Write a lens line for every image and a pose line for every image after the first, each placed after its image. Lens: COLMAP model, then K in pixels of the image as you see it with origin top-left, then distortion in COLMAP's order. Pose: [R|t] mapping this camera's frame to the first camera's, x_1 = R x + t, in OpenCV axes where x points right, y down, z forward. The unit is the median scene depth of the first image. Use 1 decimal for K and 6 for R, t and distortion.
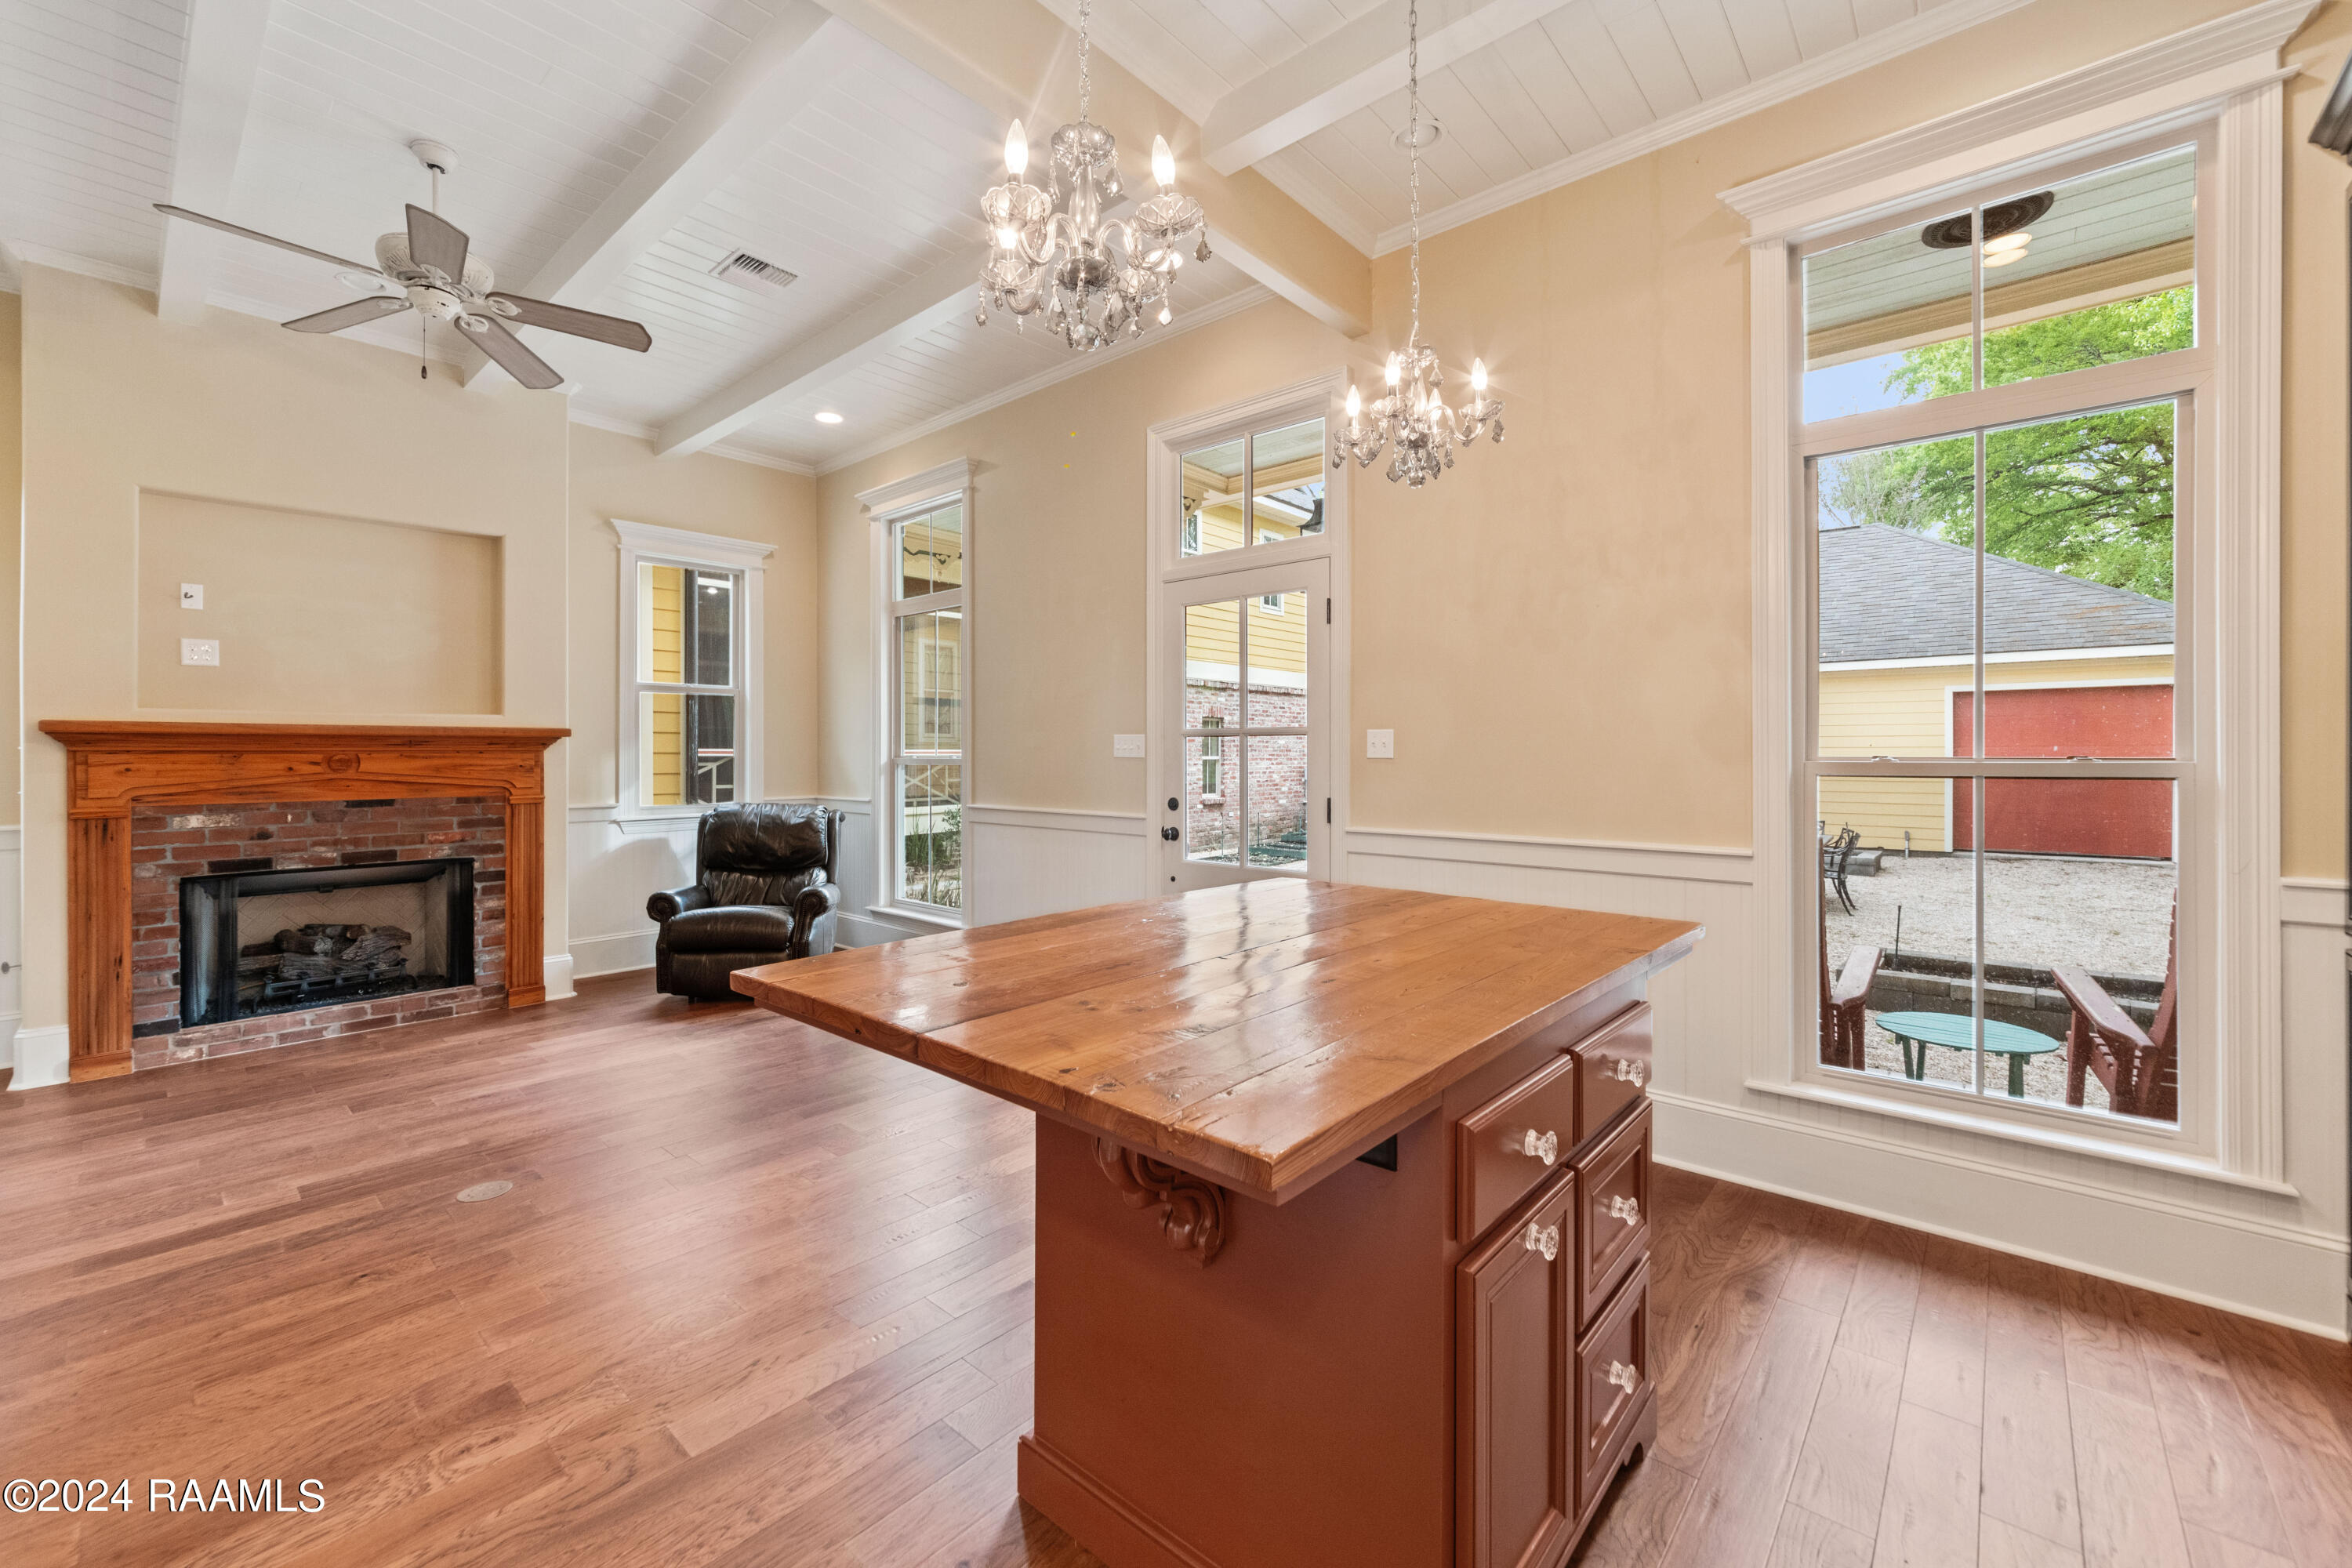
lens RADIAL K [[957.1, 0, 1170.7], [0, 957.1, 762.8], [0, 0, 1]] dist [-0.007738, 0.002250]
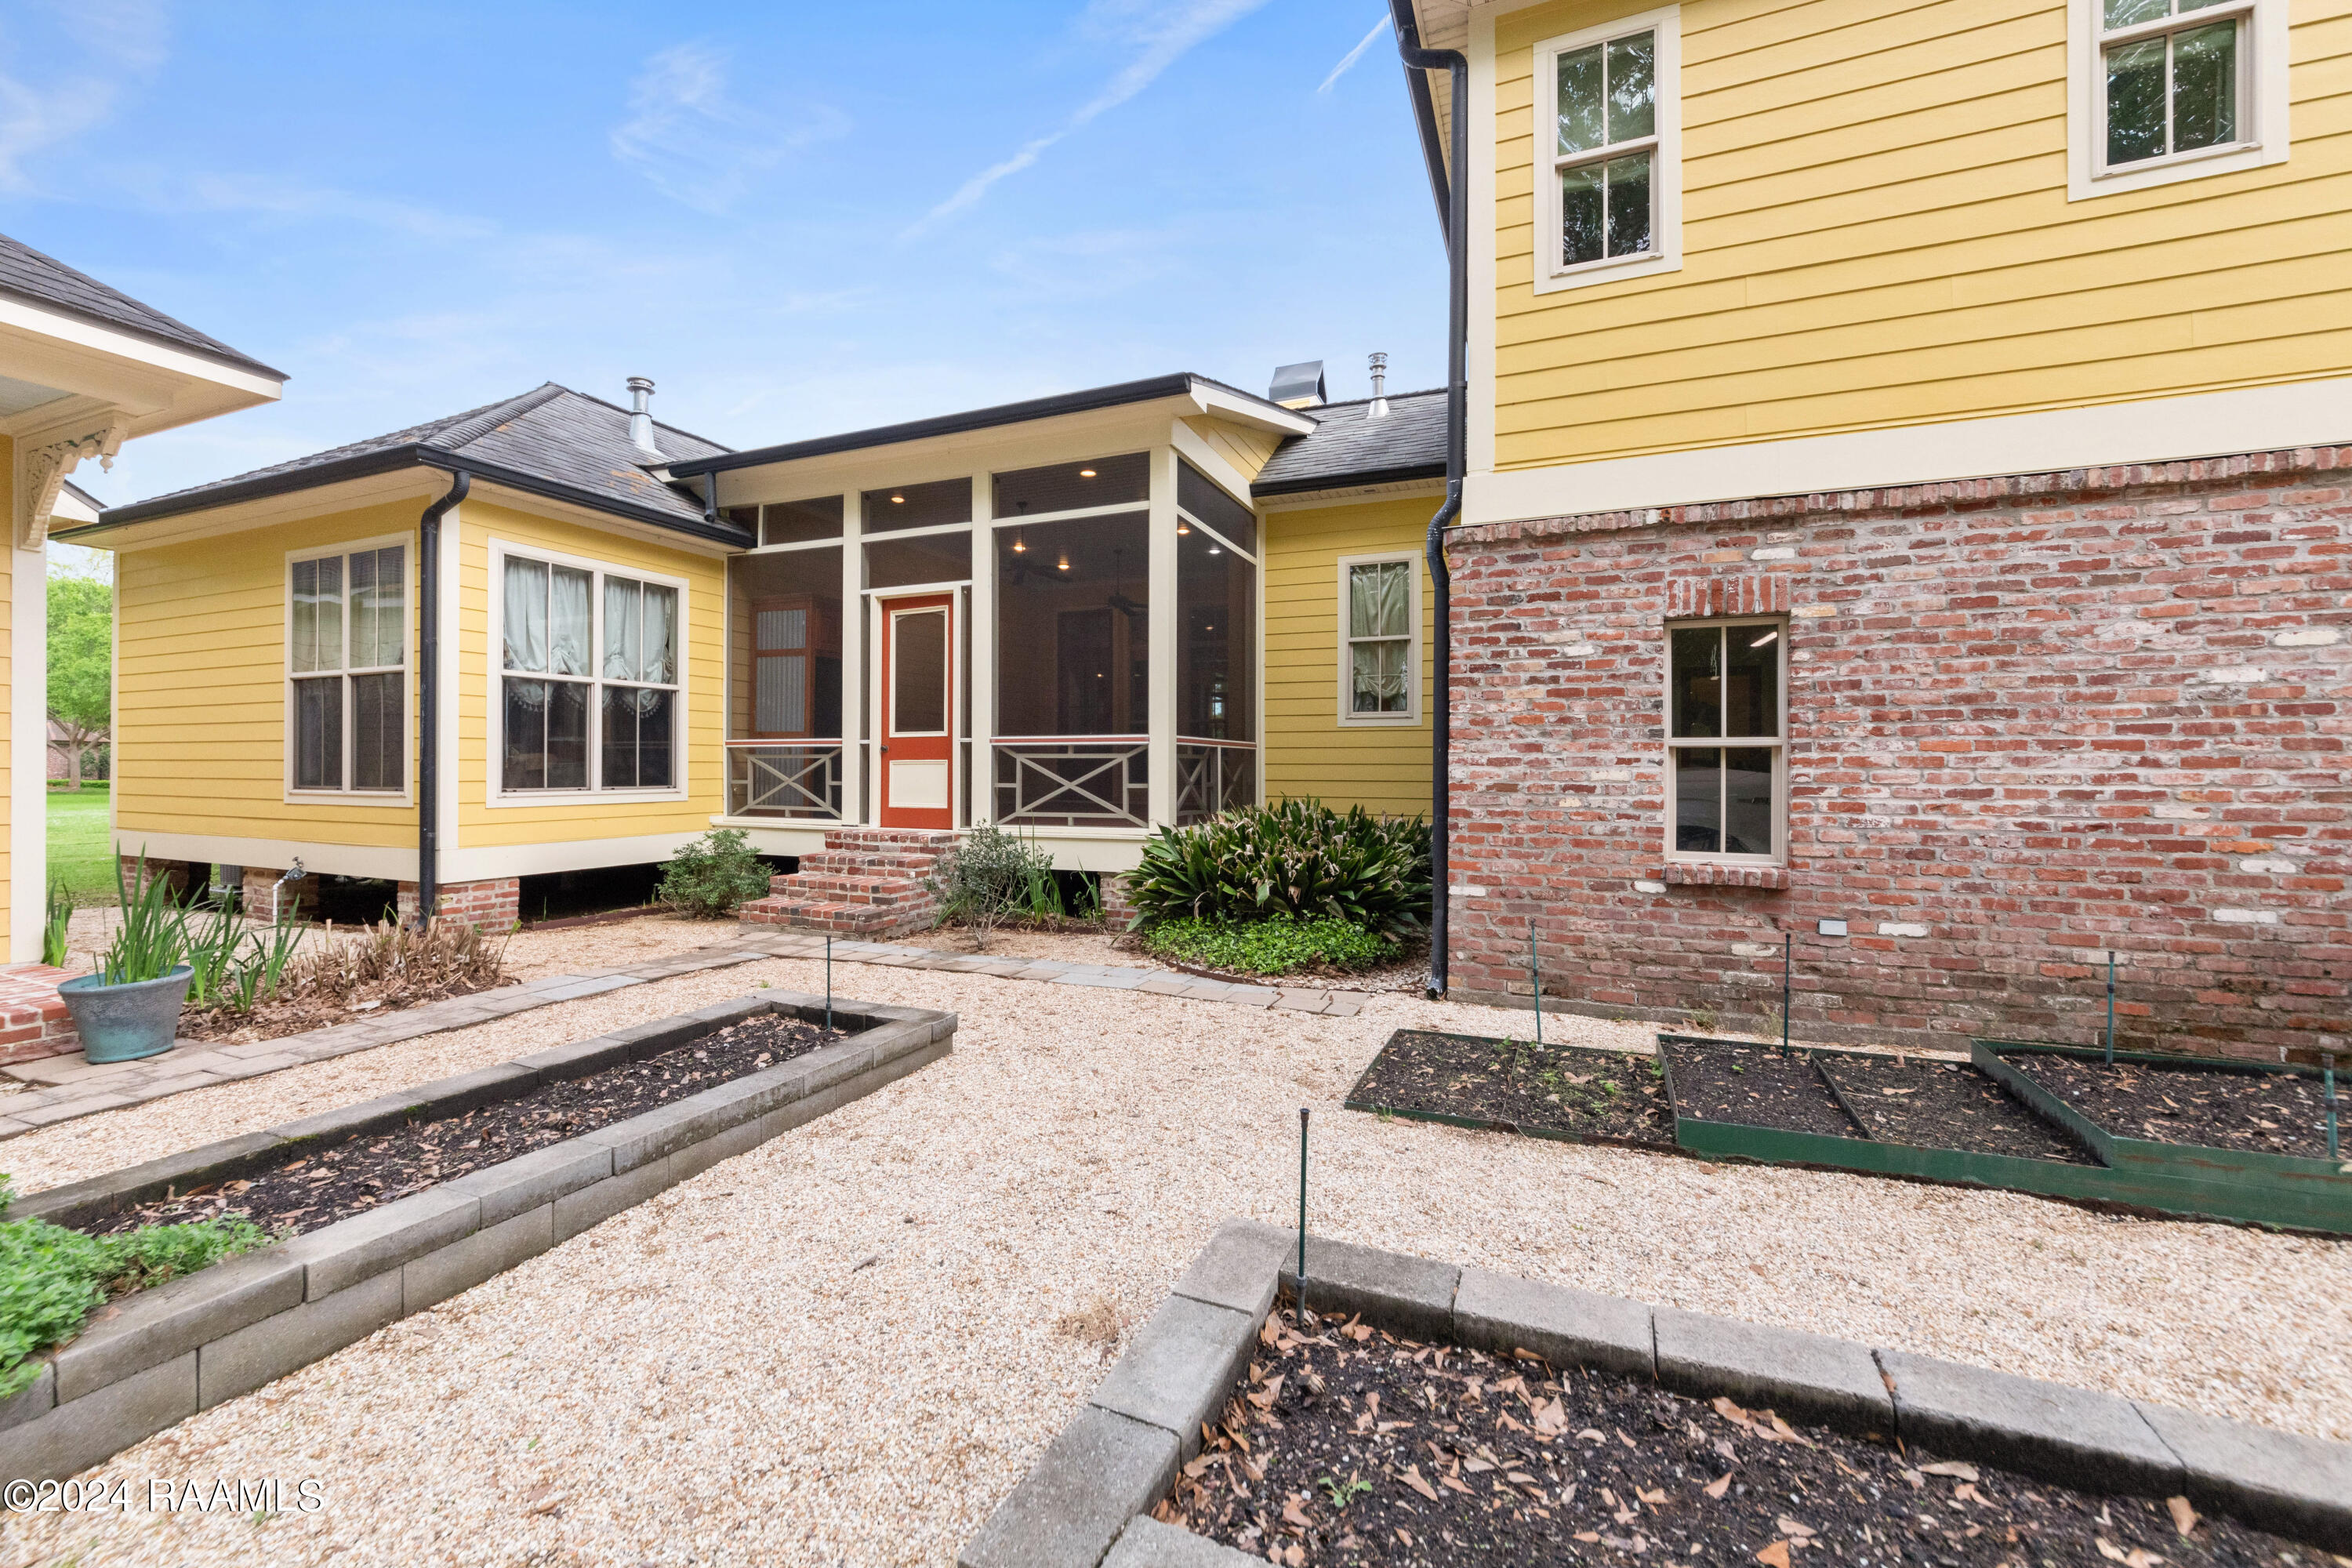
lens RADIAL K [[957.1, 0, 1151.9], [0, 957.1, 761.9], [0, 0, 1]] dist [-0.007738, 0.002250]
pose [[0.312901, 0.000328, -0.949786, 0.290102], [-0.012501, 0.999915, -0.003773, 0.005611], [0.949704, 0.013054, 0.312878, 0.717793]]
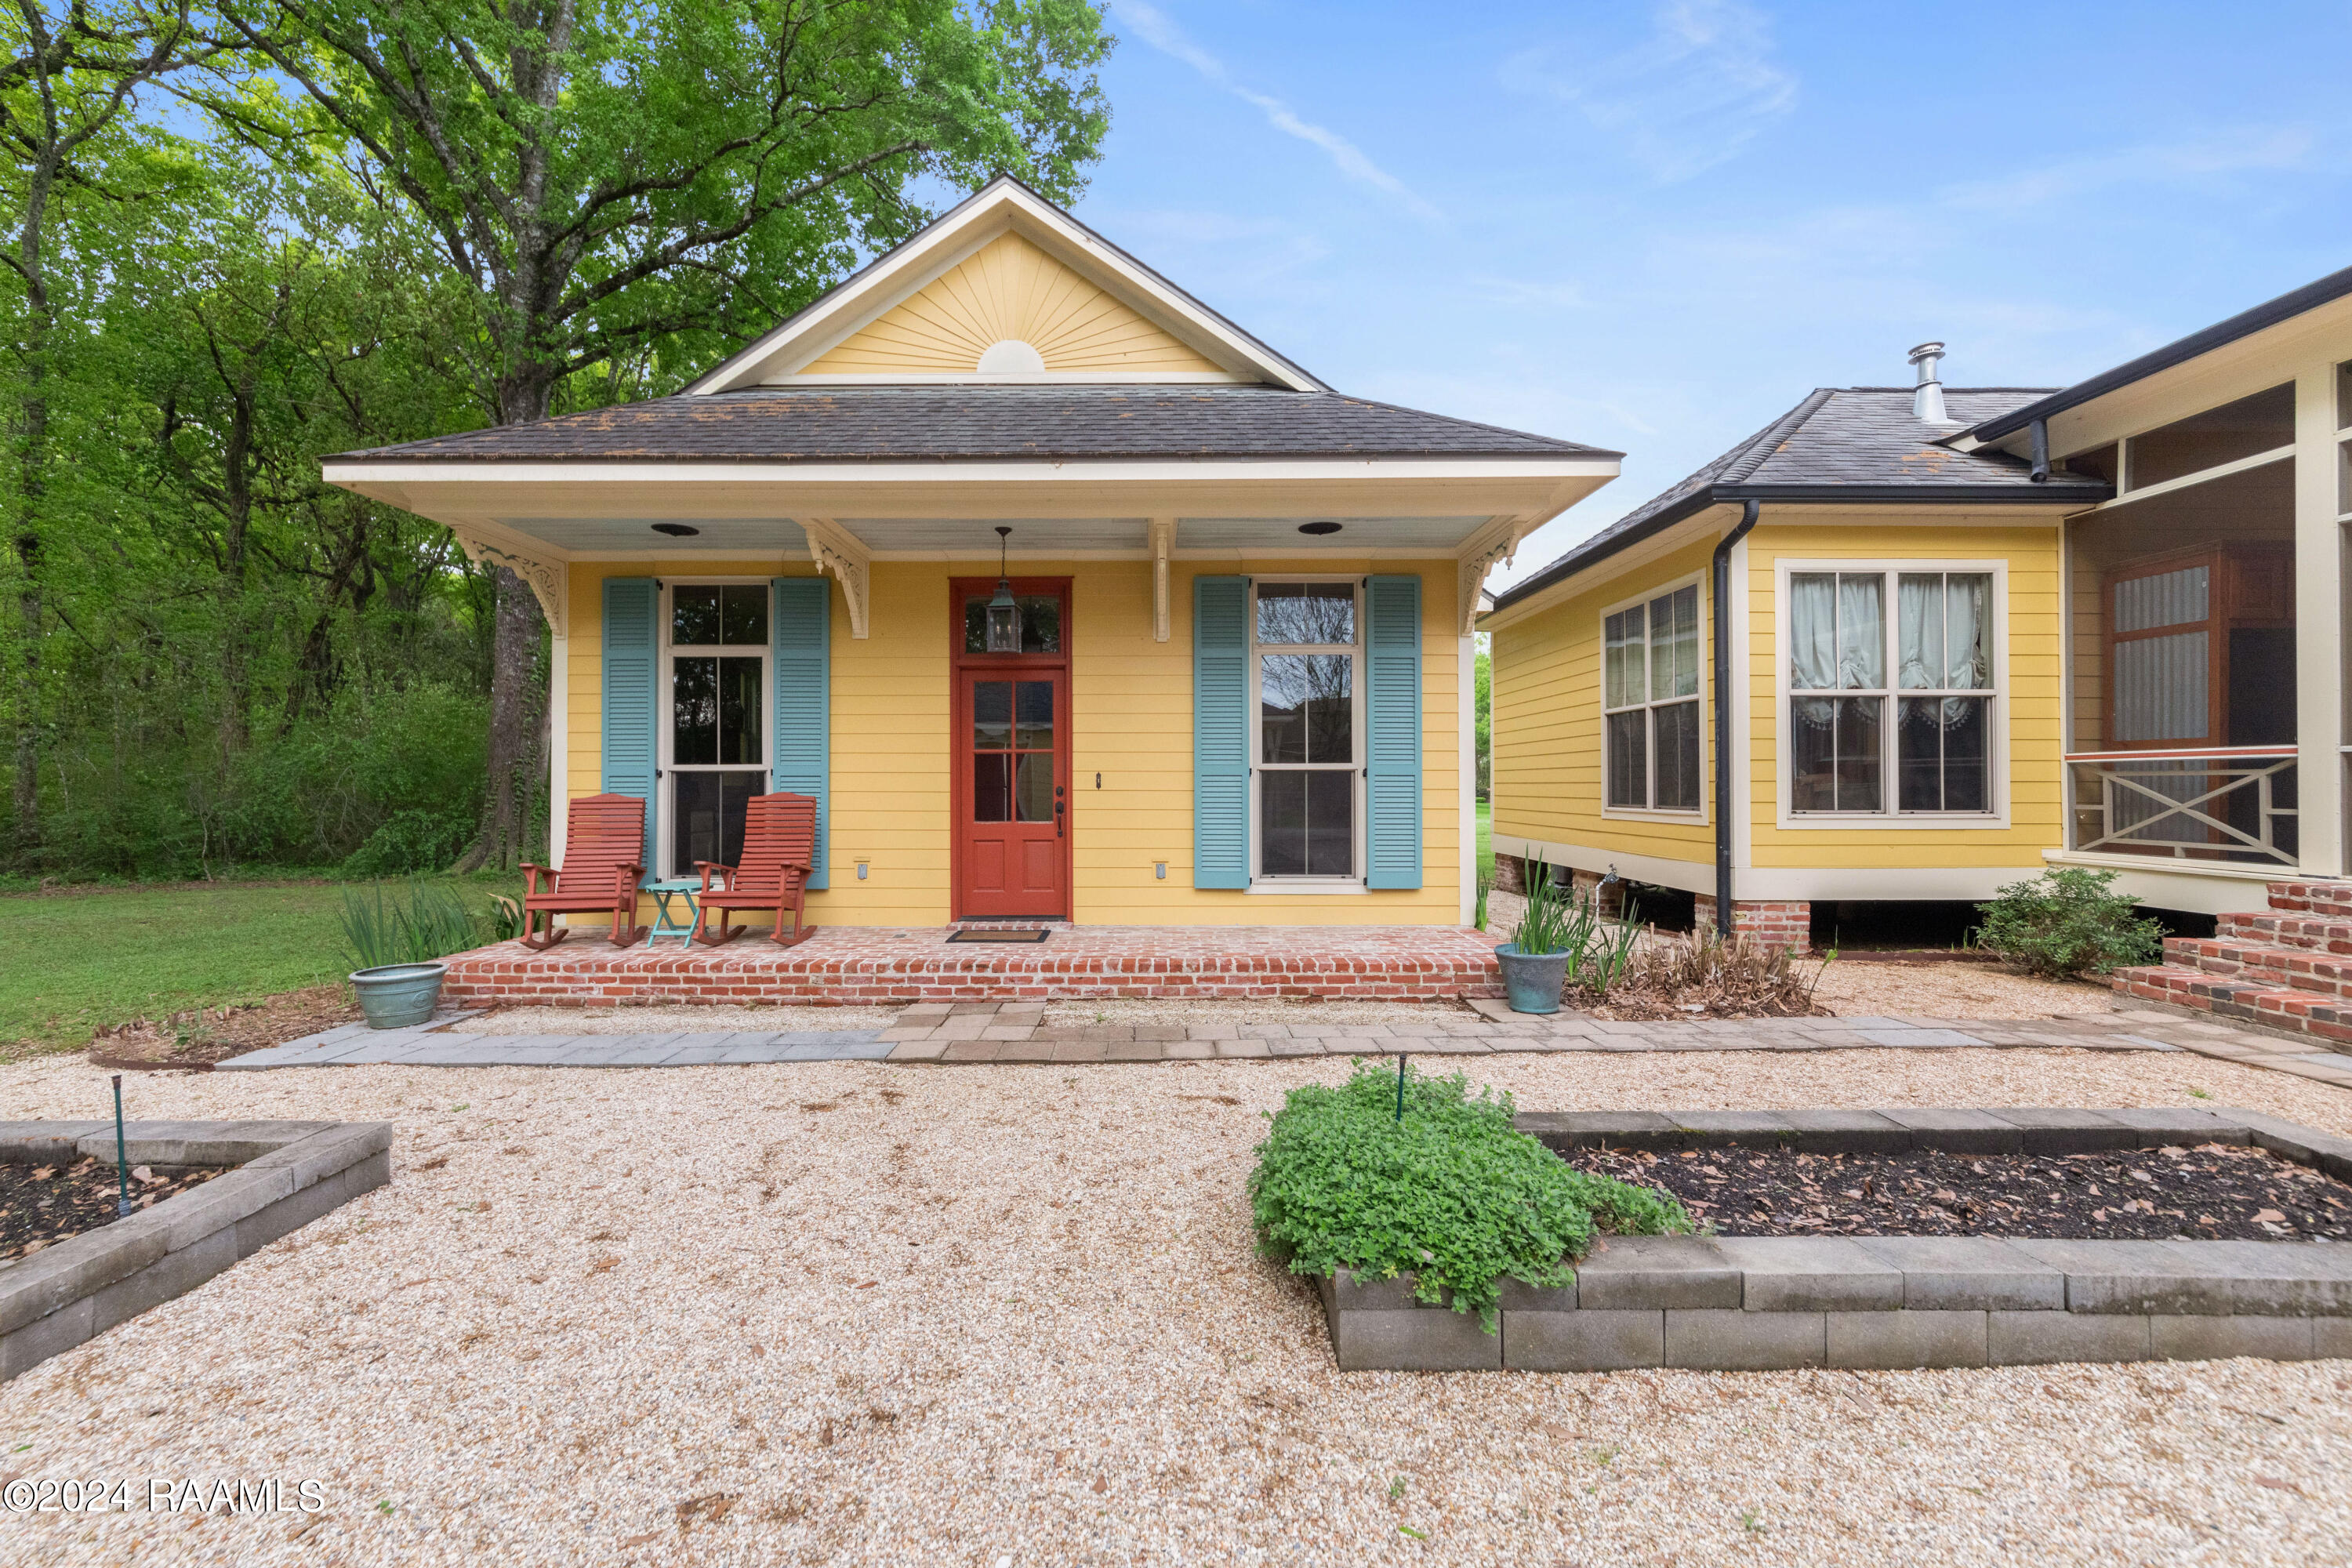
lens RADIAL K [[957.1, 0, 1156.9], [0, 957.1, 772.4], [0, 0, 1]] dist [-0.007738, 0.002250]
pose [[-0.742705, -0.005121, -0.669599, 0.283525], [-0.003203, 0.999986, -0.004095, 0.005691], [0.669611, -0.000896, -0.742712, 0.698474]]
